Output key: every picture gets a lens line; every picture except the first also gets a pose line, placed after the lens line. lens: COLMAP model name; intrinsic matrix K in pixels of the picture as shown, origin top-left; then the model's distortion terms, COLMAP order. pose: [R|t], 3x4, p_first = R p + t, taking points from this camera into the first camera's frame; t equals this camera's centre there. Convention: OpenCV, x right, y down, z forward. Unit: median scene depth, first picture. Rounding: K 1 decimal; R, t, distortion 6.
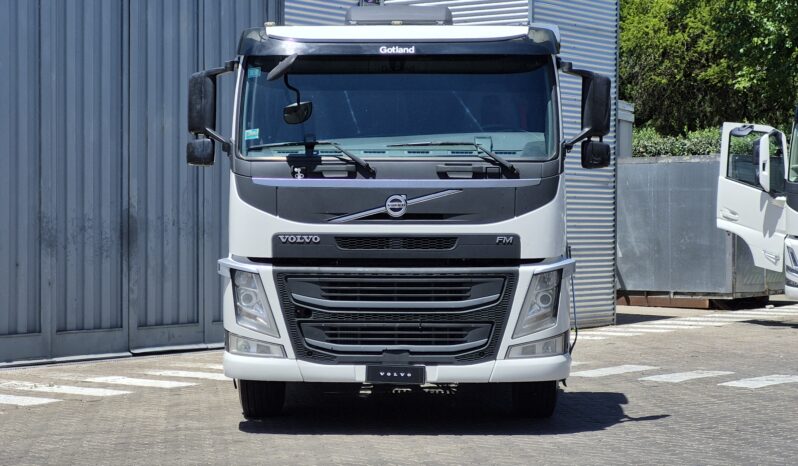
lens RADIAL K [[1700.2, 0, 396.3], [0, 1700.2, 234.2], [0, 0, 1]] dist [0.022543, 0.000000]
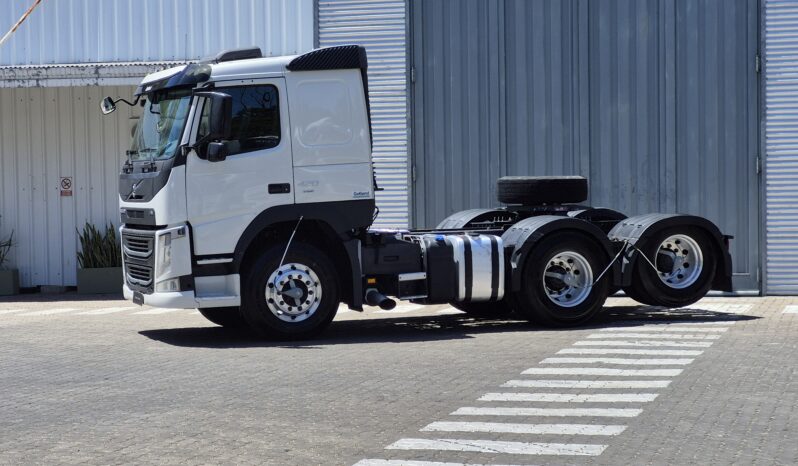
lens RADIAL K [[1700.2, 0, 395.4], [0, 1700.2, 233.9], [0, 0, 1]] dist [0.022543, 0.000000]
pose [[0.381010, 0.020380, -0.924346, 1.522196], [0.013860, 0.999519, 0.027750, -0.016391], [0.924467, -0.023384, 0.380544, 0.625503]]
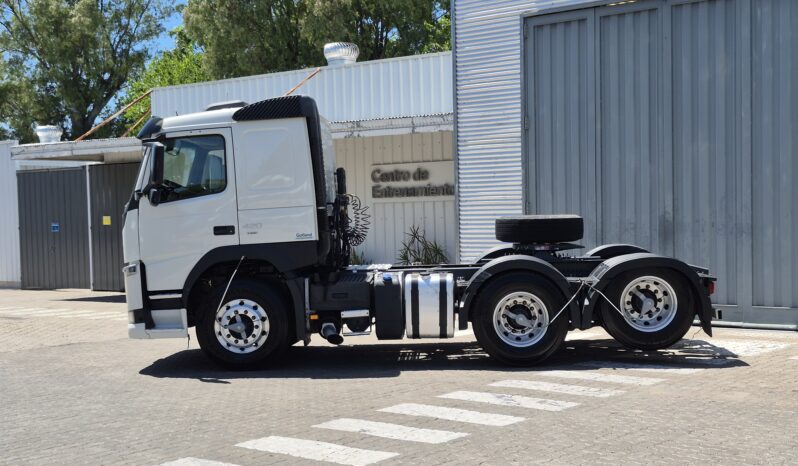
lens RADIAL K [[1086.9, 0, 418.3], [0, 1086.9, 243.3], [0, 0, 1]] dist [0.177996, 0.000000]
pose [[-0.000484, 0.029139, -0.999575, 1.143631], [0.016596, 0.999438, 0.029127, -0.031122], [0.999862, -0.016575, -0.000968, 1.282189]]
